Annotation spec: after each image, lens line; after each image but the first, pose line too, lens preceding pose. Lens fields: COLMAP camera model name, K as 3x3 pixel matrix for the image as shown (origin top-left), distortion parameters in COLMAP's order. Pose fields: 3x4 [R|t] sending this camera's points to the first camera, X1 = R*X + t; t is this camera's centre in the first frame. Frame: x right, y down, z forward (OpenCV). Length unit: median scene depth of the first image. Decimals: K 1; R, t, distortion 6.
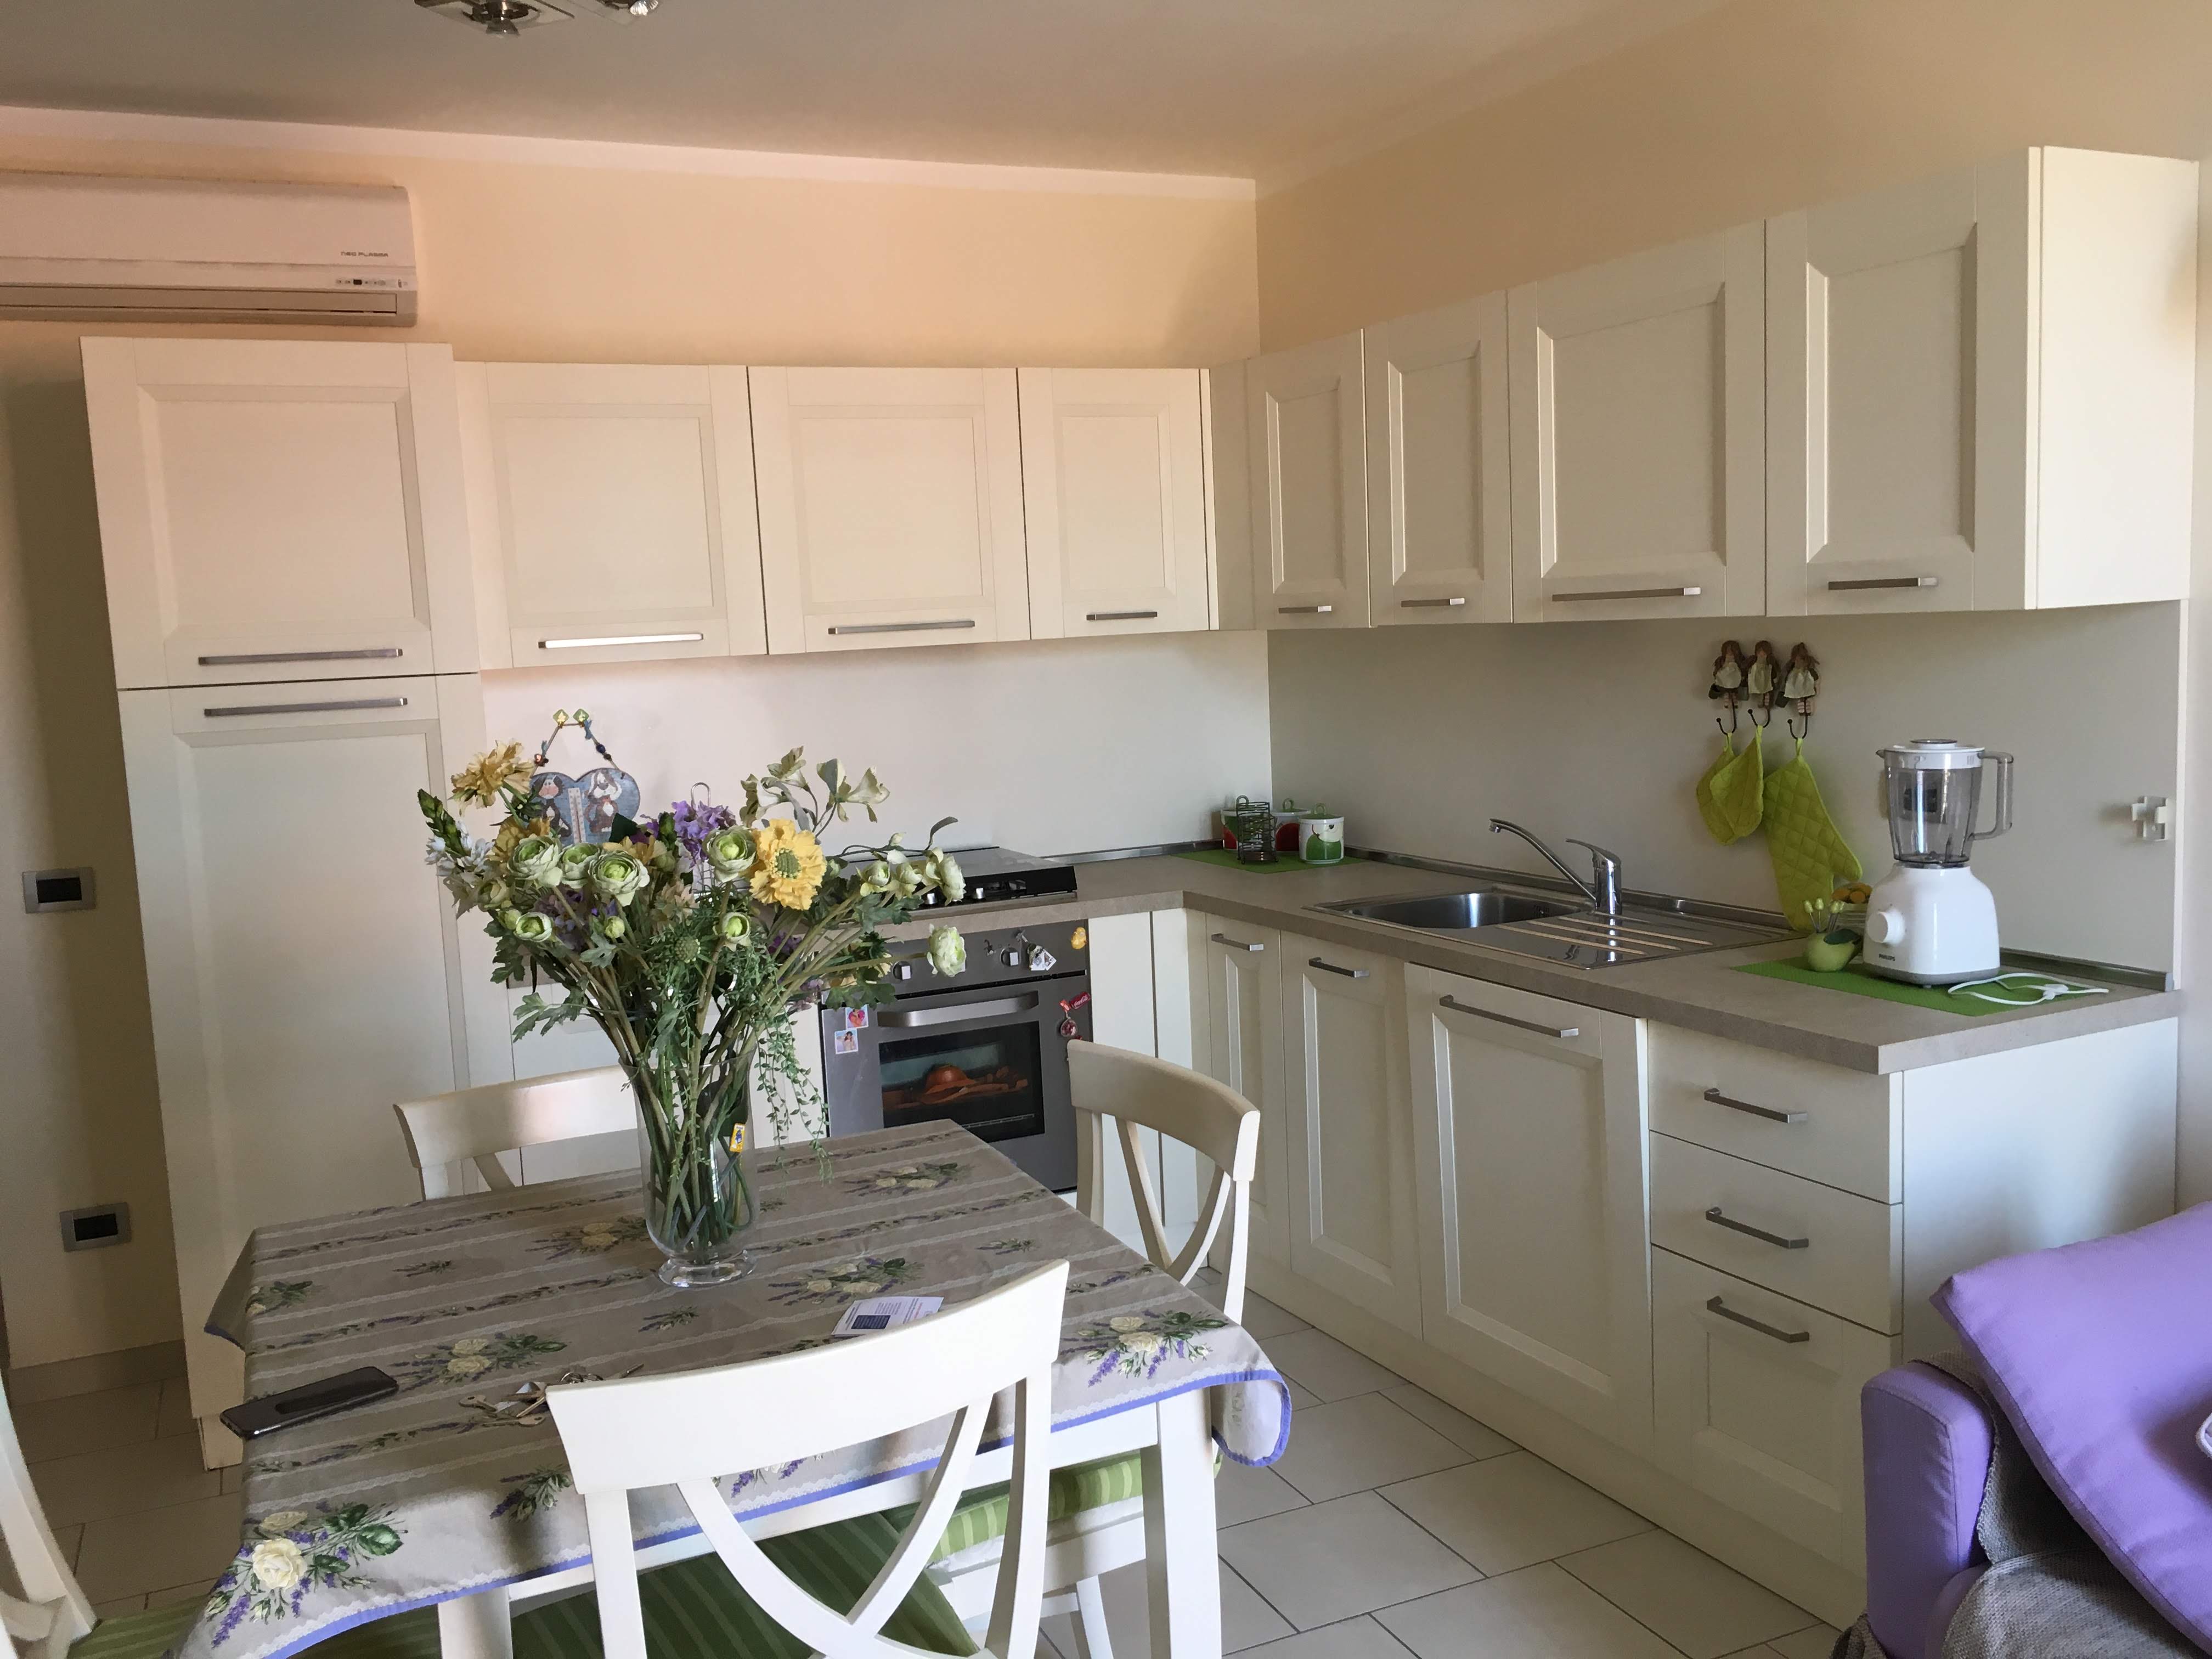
lens RADIAL K [[1915.8, 0, 1014.5], [0, 1915.8, 847.2], [0, 0, 1]] dist [-0.016189, -0.017242]
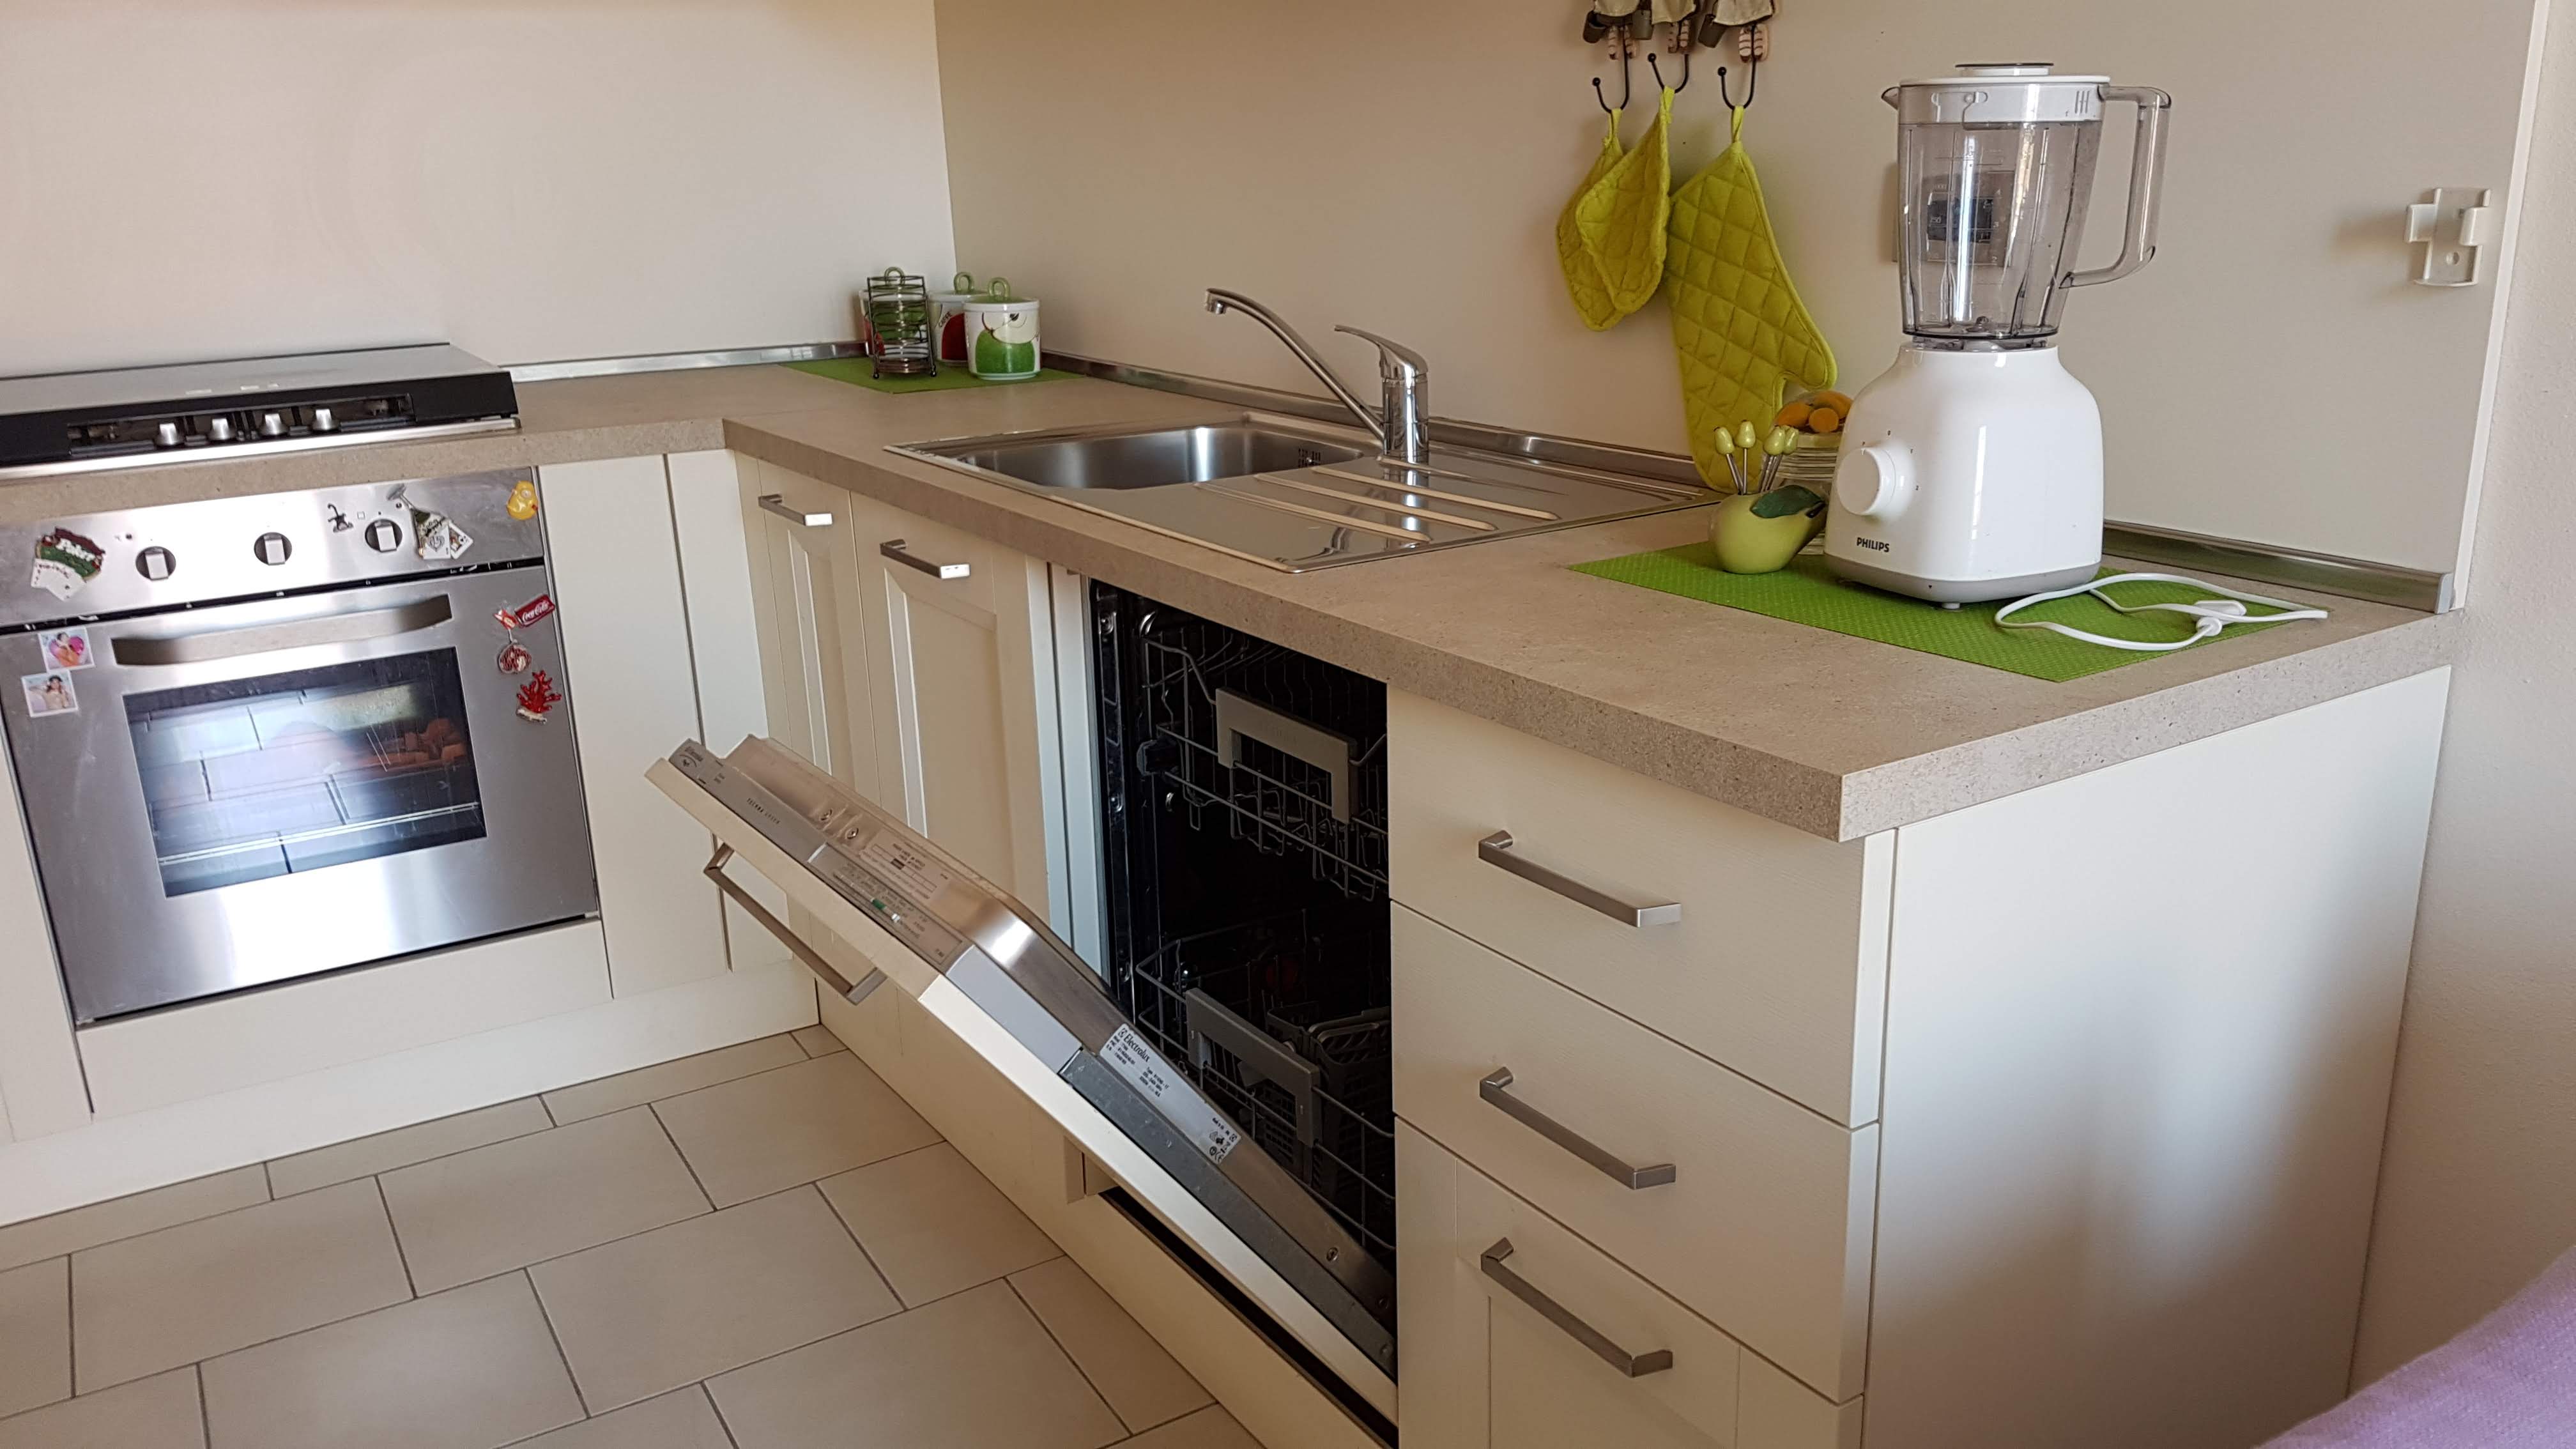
lens RADIAL K [[1937.9, 0, 1300.6], [0, 1937.9, 772.5], [0, 0, 1]] dist [0.103735, -0.073842]
pose [[0.988930, -0.022470, 0.146673, 0.215172], [-0.005262, 0.982534, 0.186006, 0.020725], [-0.148290, -0.184719, 0.971539, 0.474993]]
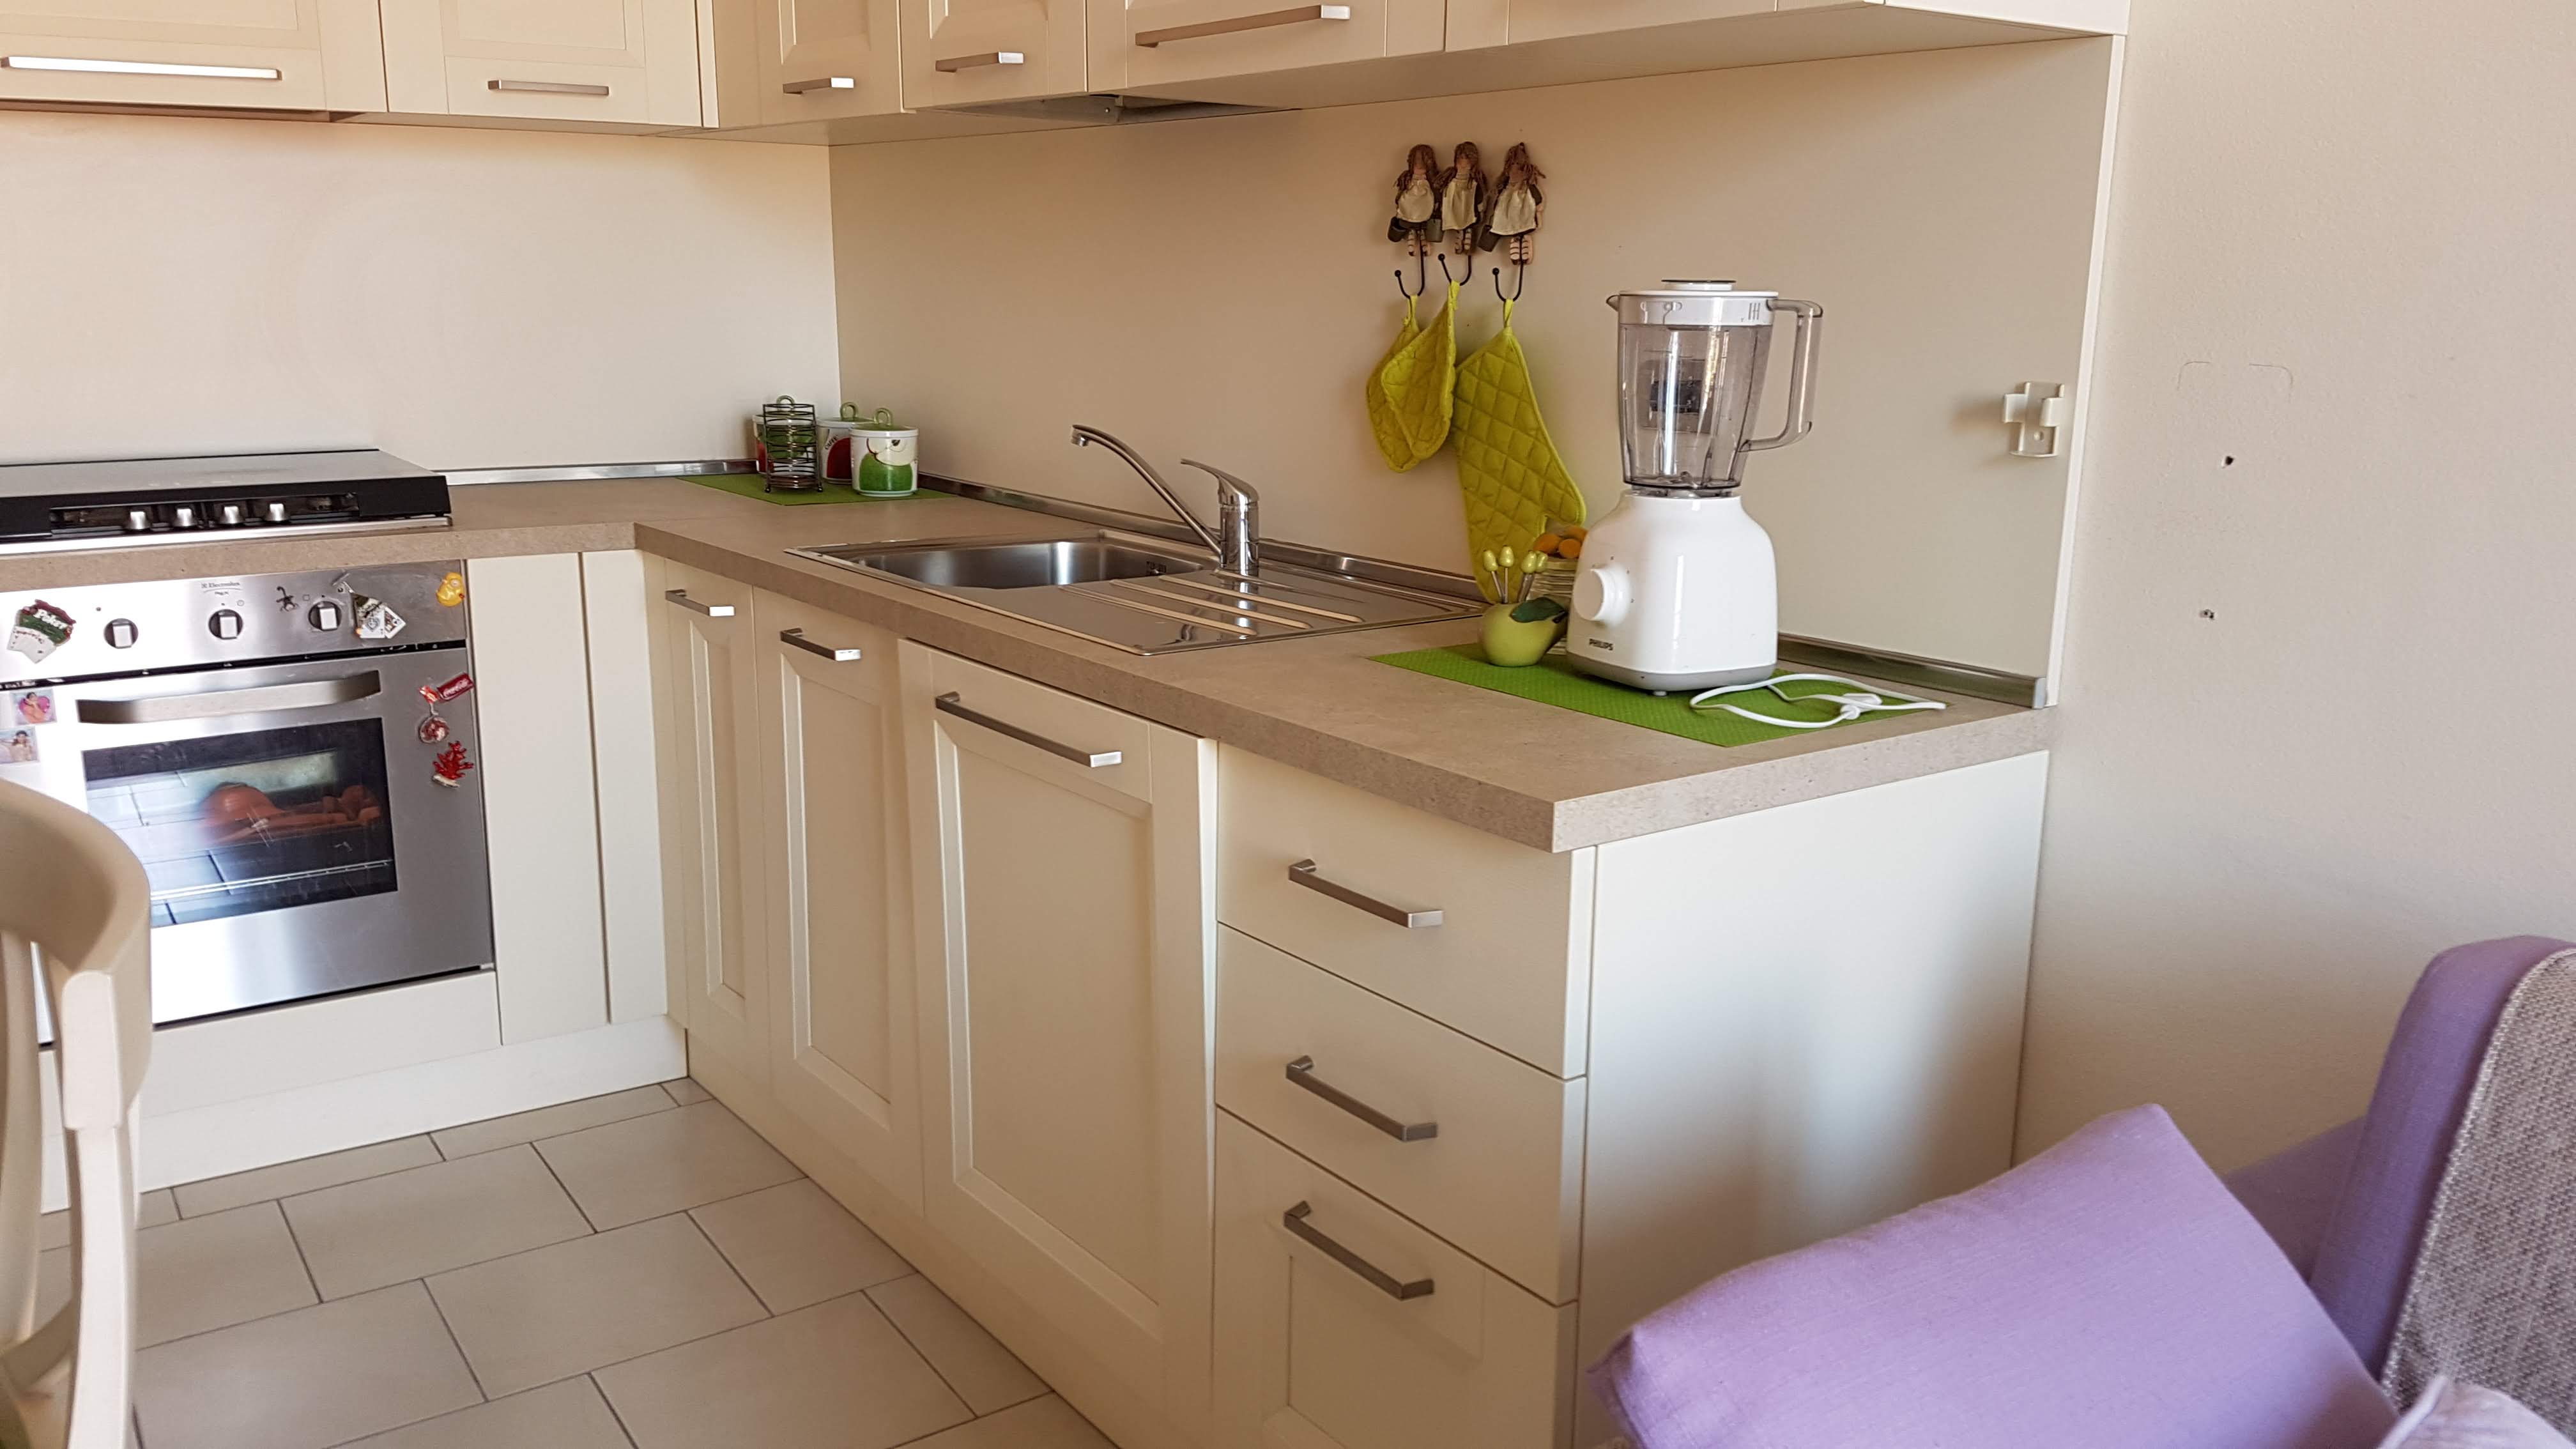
lens RADIAL K [[1937.9, 0, 1268.9], [0, 1937.9, 751.1], [0, 0, 1]] dist [0.103735, -0.073842]
pose [[0.976684, 0.012630, 0.214312, 0.197053], [-0.036367, 0.993574, 0.107178, 0.025772], [-0.211581, -0.112473, 0.970867, 0.371821]]
